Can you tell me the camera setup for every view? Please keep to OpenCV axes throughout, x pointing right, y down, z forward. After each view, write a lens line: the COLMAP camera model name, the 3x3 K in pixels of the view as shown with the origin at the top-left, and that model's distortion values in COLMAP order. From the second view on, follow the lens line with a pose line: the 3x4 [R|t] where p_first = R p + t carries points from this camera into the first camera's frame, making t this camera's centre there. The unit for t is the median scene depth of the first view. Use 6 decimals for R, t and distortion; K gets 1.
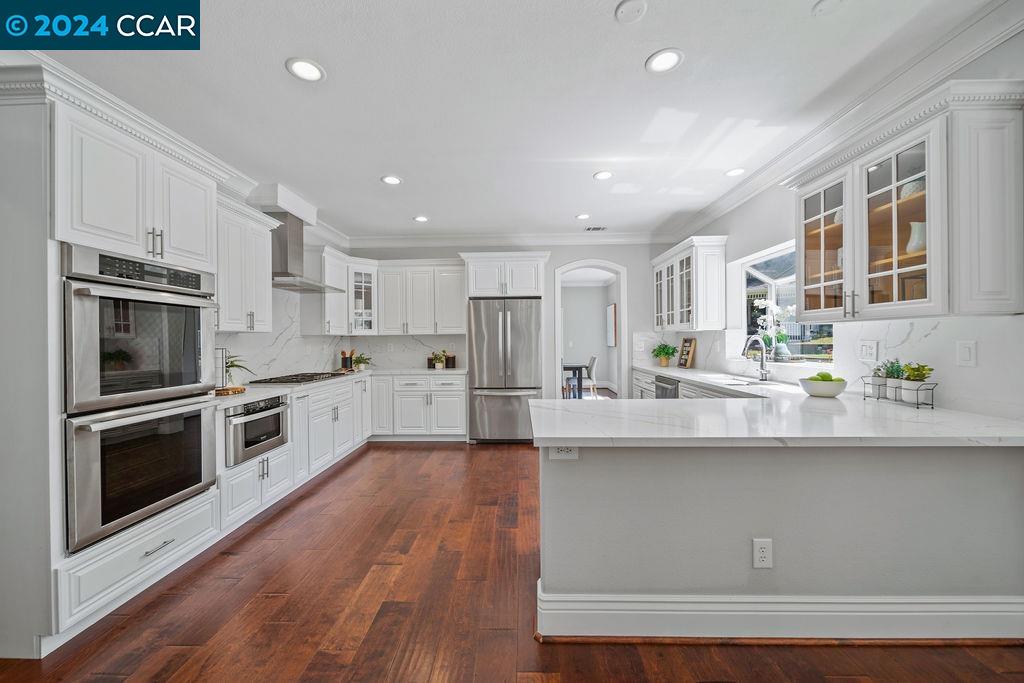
lens RADIAL K [[371.7, 0, 512.0], [0, 371.7, 341.5], [0, 0, 1]] dist [-0.000033, -0.000003]
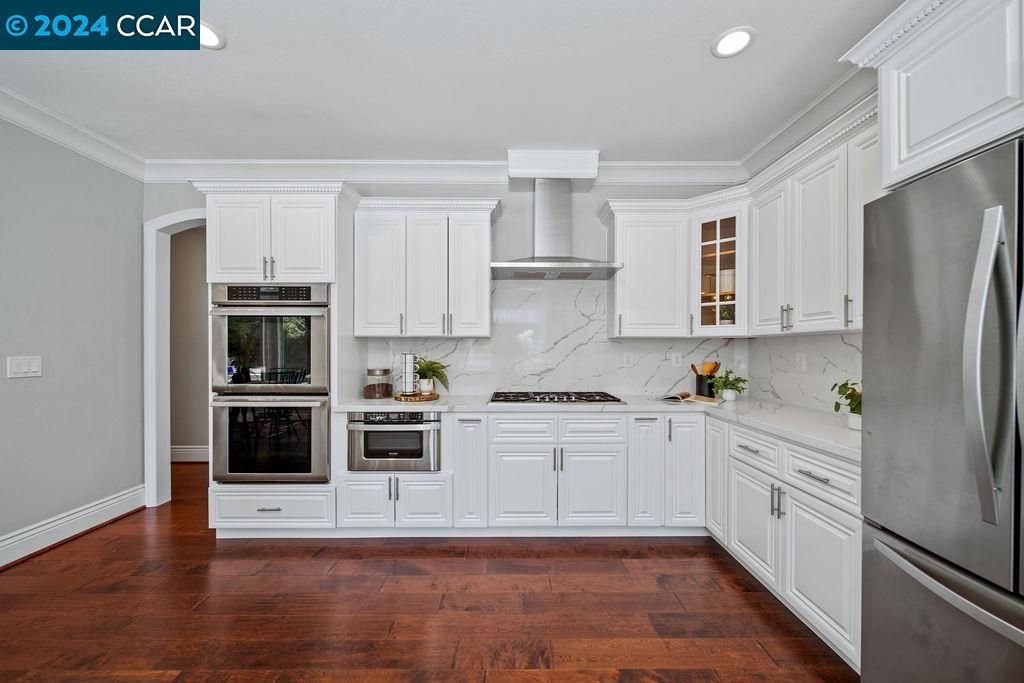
lens RADIAL K [[400.8, 0, 514.1], [0, 400.8, 349.5], [0, 0, 1]] dist [-0.001659, -0.000234]
pose [[0.035002, 0.012875, -0.999304, 0.191068], [-0.003942, 0.999911, 0.012745, -0.004640], [0.999379, 0.003494, 0.035050, 0.784433]]
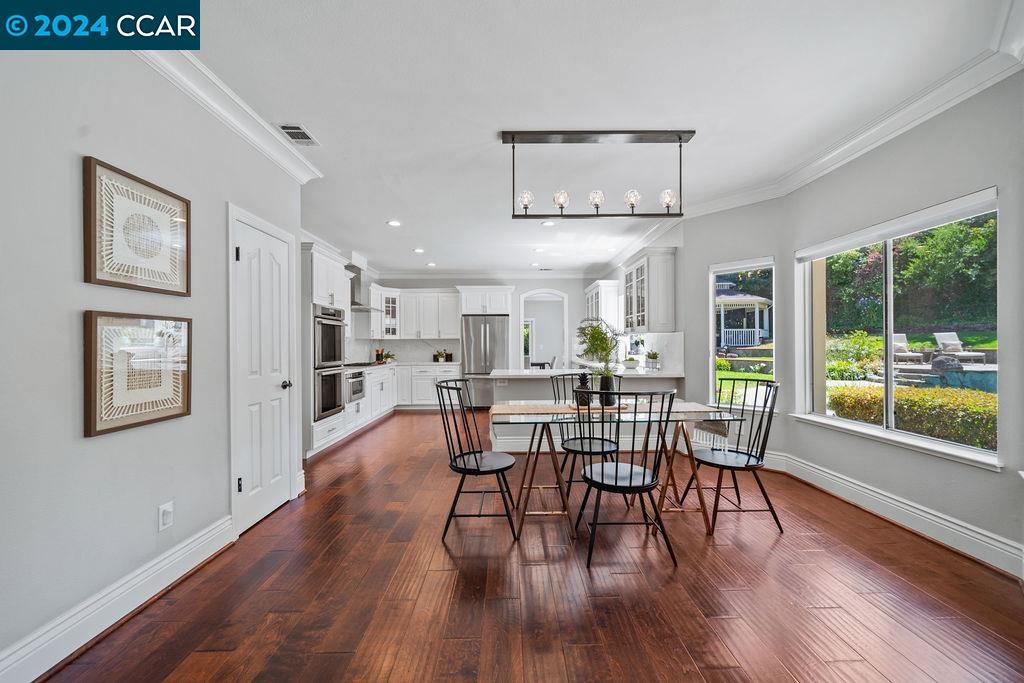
lens RADIAL K [[371.7, 0, 512.0], [0, 371.7, 341.5], [0, 0, 1]] dist [-0.000033, -0.000003]
pose [[0.999359, 0.003690, 0.035618, 0.039749], [-0.003236, 0.999913, -0.012785, 0.011867], [-0.035662, 0.012661, 0.999284, -0.587031]]
